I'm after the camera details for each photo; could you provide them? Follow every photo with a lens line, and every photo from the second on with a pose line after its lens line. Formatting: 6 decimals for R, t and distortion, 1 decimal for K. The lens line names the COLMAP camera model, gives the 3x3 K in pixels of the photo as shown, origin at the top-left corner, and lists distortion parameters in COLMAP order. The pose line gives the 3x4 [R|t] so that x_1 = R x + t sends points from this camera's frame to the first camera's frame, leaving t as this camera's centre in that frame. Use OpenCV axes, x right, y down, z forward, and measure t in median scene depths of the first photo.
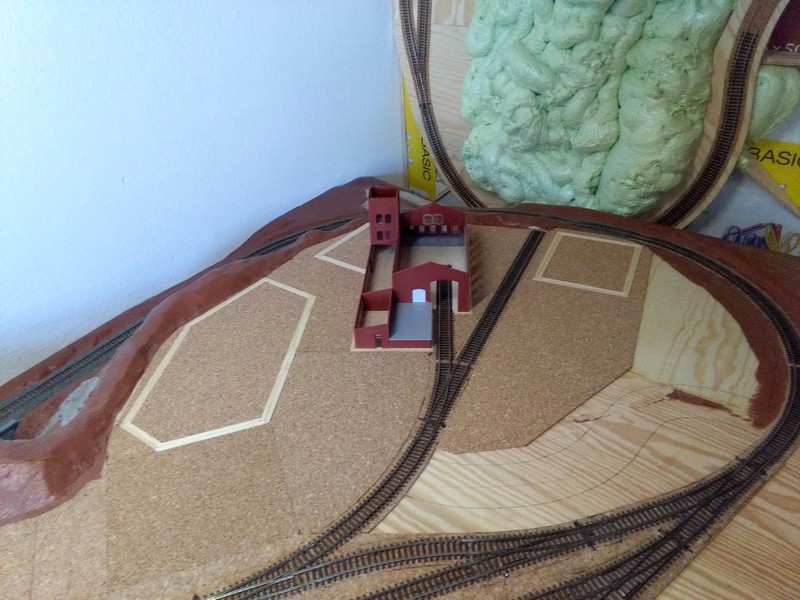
lens RADIAL K [[659.9, 0, 400.0], [0, 659.9, 300.0], [0, 0, 1]] dist [0.092501, -0.142439]
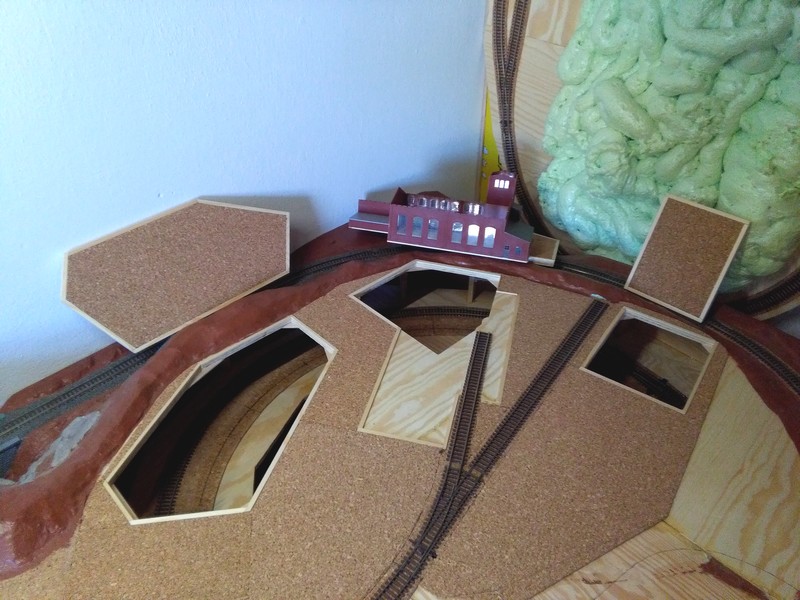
lens RADIAL K [[659.9, 0, 400.0], [0, 659.9, 300.0], [0, 0, 1]] dist [0.092501, -0.142439]
pose [[0.981335, 0.151677, -0.118222, 0.052039], [-0.141315, 0.985715, 0.091634, -0.156800], [0.130432, -0.073218, 0.988750, 0.091025]]
